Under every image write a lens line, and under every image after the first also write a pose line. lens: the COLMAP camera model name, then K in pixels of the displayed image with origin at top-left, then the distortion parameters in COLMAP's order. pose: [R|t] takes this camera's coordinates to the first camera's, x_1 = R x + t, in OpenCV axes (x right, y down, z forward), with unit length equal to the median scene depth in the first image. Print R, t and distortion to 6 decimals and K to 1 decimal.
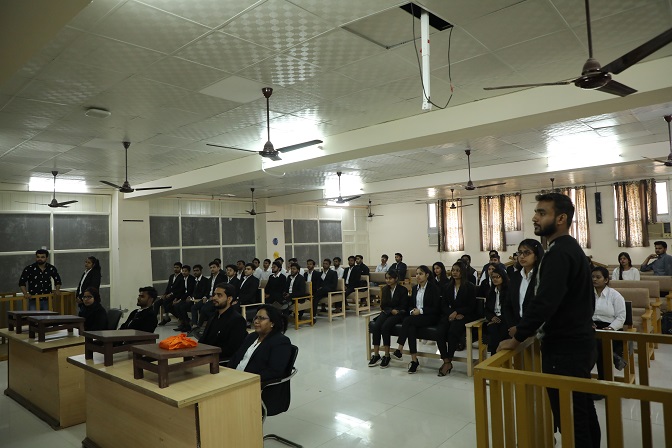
lens RADIAL K [[462.1, 0, 342.6], [0, 462.1, 225.7], [0, 0, 1]] dist [-0.056768, 0.017703]
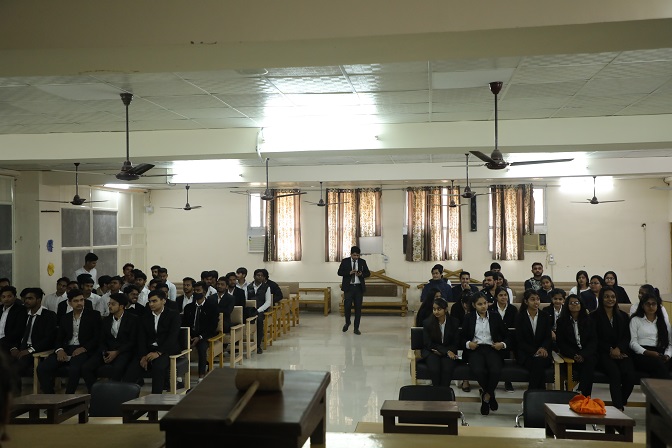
lens RADIAL K [[695.5, 0, 339.8], [0, 695.5, 221.3], [0, 0, 1]] dist [0.078046, 0.000000]
pose [[0.837861, 0.034625, 0.544784, -0.332382], [-0.042887, 0.999077, 0.002460, -0.015491], [-0.544196, -0.025425, 0.838573, 0.038528]]
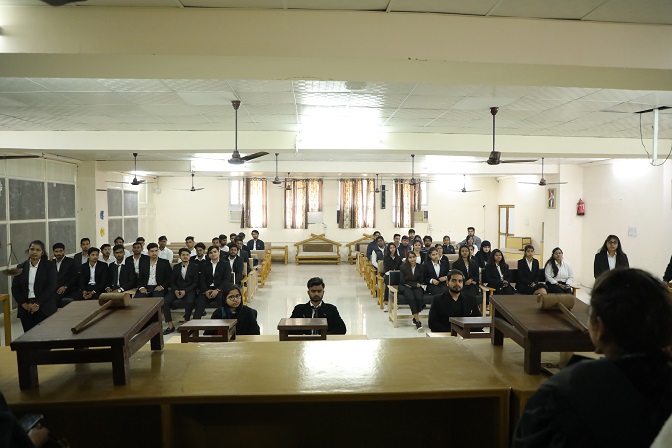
lens RADIAL K [[462.1, 0, 339.7], [0, 462.1, 228.3], [0, 0, 1]] dist [-0.056768, 0.017703]
pose [[0.718163, 0.008600, 0.695821, -0.410113], [-0.057575, 0.997230, 0.047098, -0.004550], [-0.693489, -0.073886, 0.716669, 0.127573]]
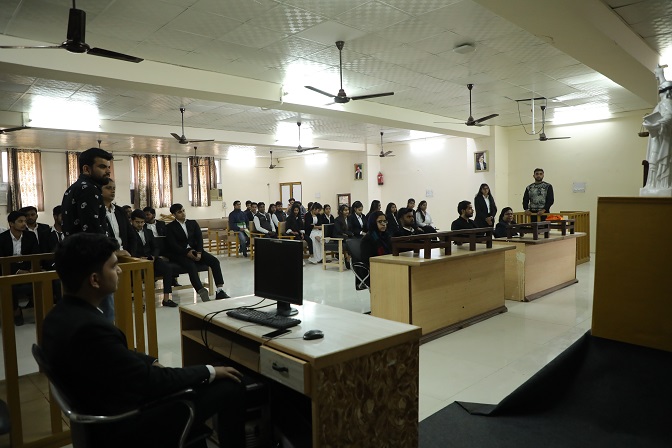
lens RADIAL K [[462.1, 0, 334.2], [0, 462.1, 225.0], [0, 0, 1]] dist [-0.056768, 0.017703]
pose [[0.101835, -0.017386, 0.994649, -0.597031], [-0.017939, 0.999653, 0.019310, 0.061161], [-0.994640, -0.019809, 0.101488, 0.420882]]
